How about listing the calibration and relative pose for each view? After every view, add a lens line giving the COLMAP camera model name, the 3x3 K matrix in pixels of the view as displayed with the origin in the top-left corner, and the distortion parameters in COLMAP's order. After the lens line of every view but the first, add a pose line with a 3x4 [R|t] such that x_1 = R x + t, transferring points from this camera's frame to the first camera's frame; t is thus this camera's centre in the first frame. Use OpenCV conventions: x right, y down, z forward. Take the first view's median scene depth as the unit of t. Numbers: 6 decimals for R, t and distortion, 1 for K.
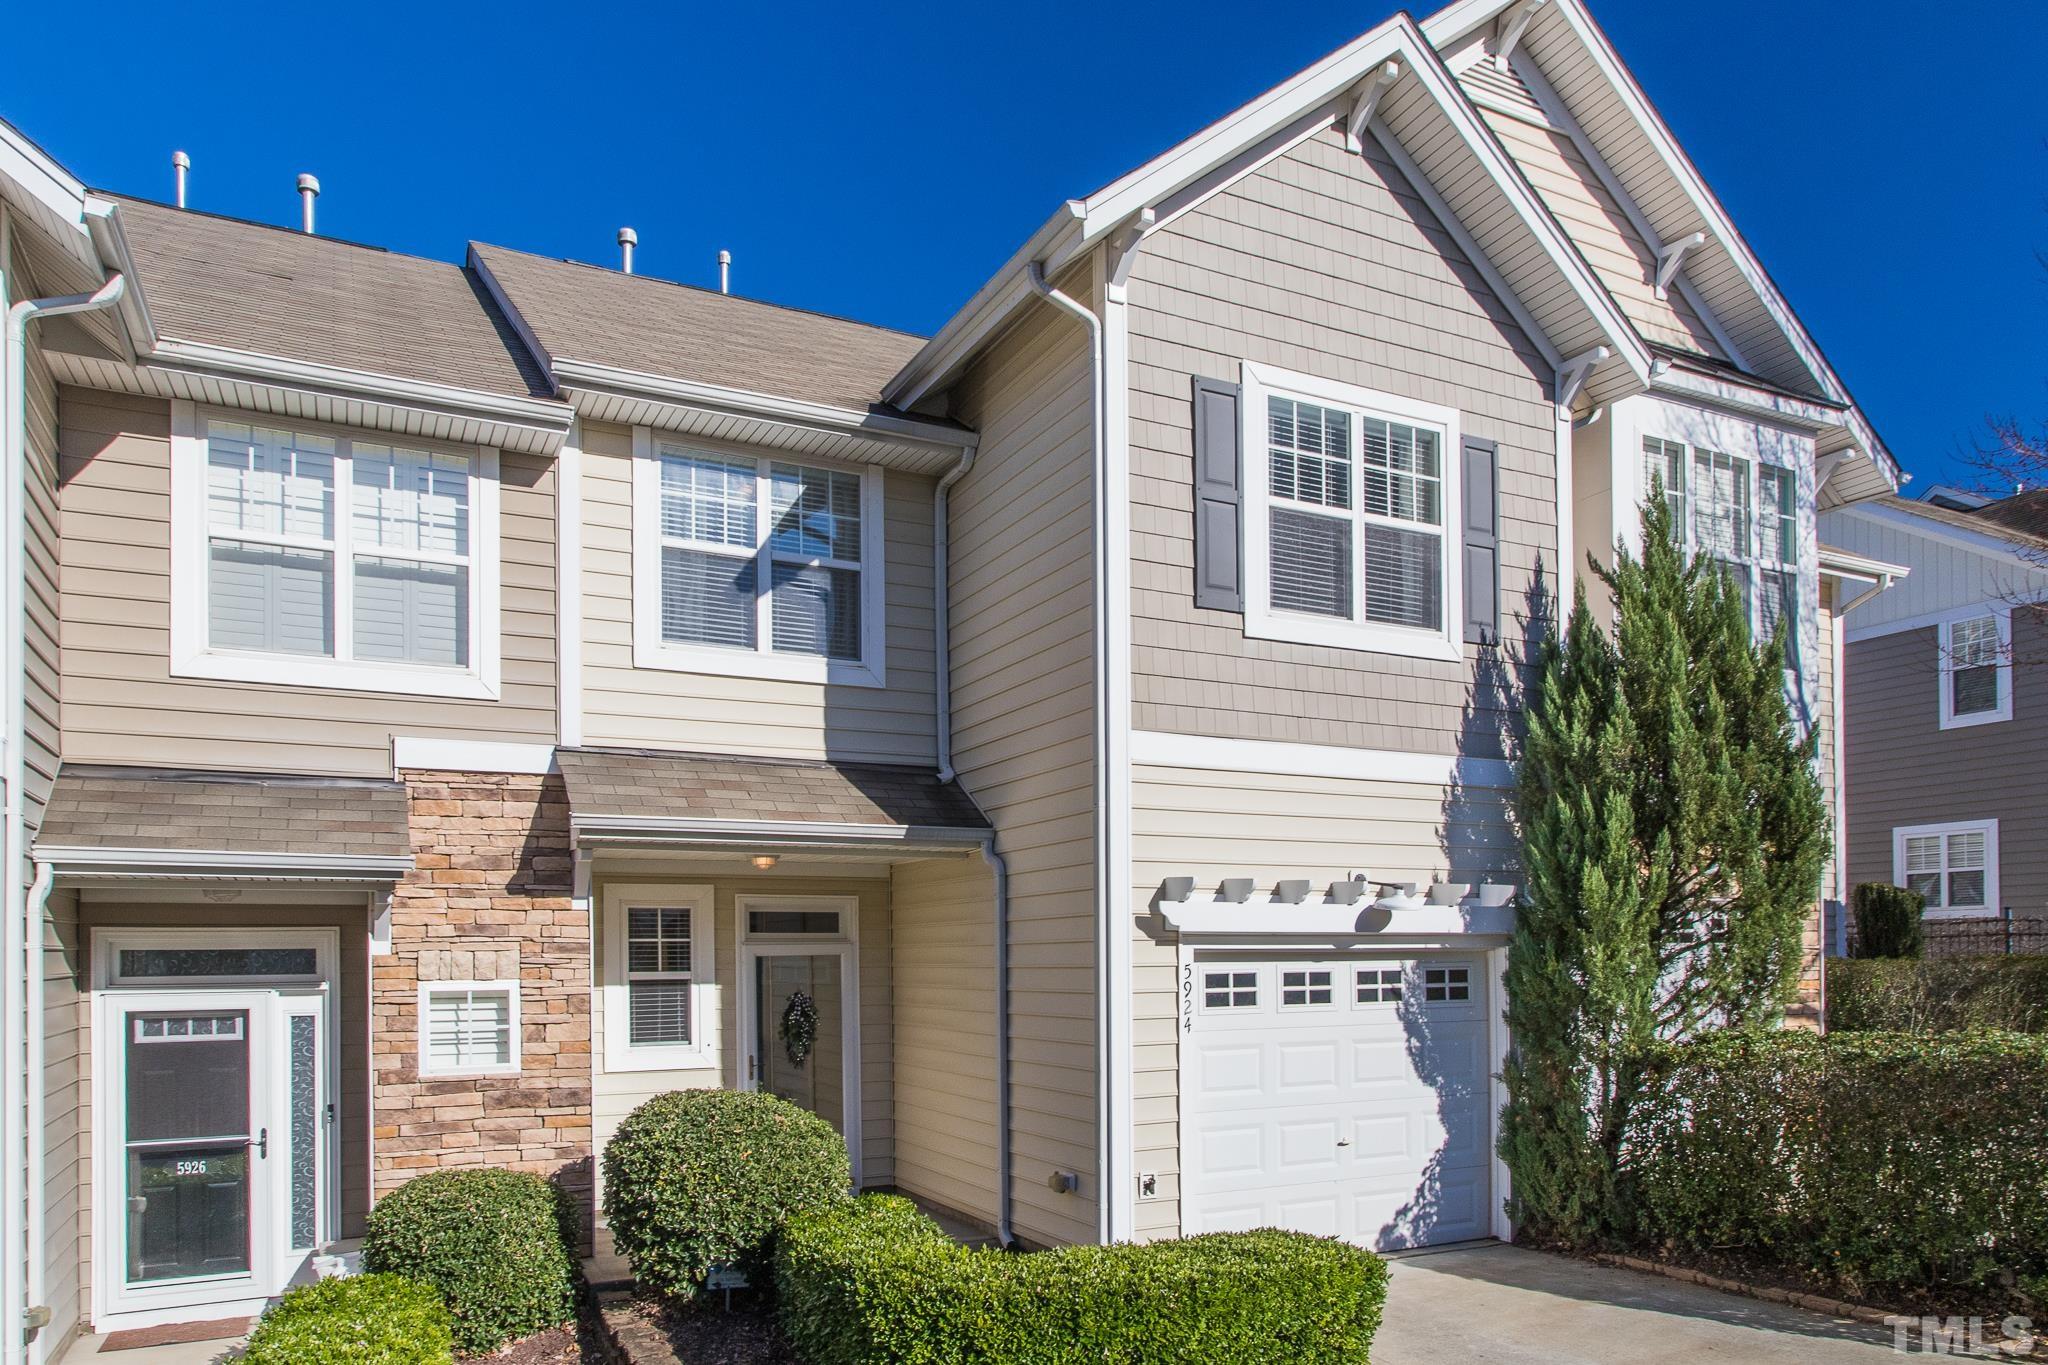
lens RADIAL K [[981.1, 0, 1021.4], [0, 981.1, 685.5], [0, 0, 1]] dist [0.004395, 0.000062]
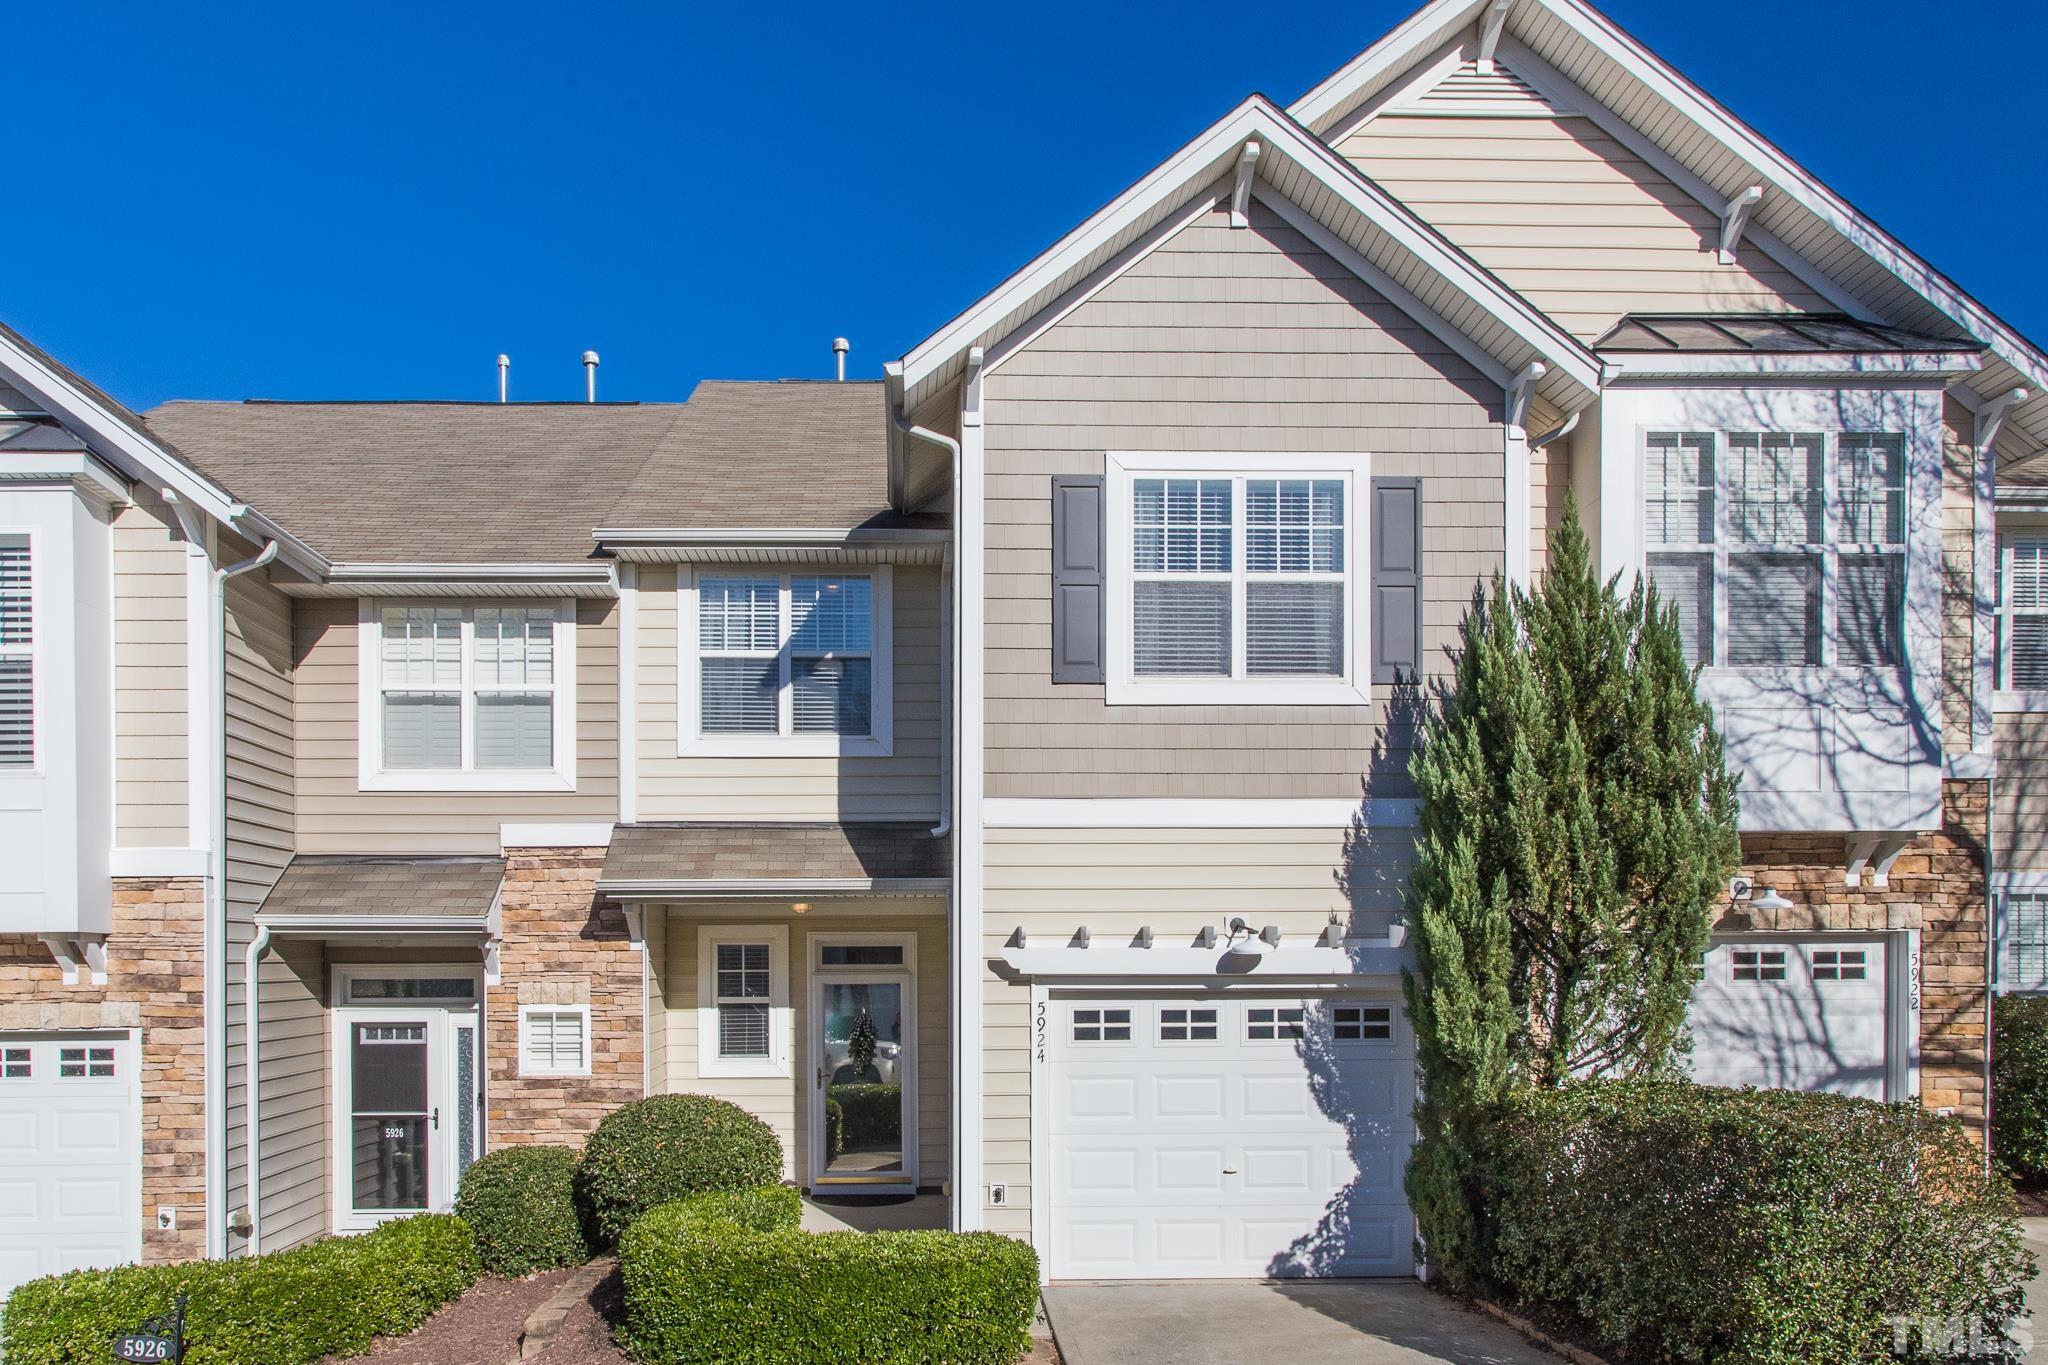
lens RADIAL K [[981.1, 0, 1056.3], [0, 981.1, 686.5], [0, 0, 1]] dist [0.004395, 0.000062]
pose [[0.953144, -0.077089, -0.292531, 0.468748], [0.073436, 0.997024, -0.023466, -0.045588], [0.293470, 0.000884, 0.955968, -0.072226]]
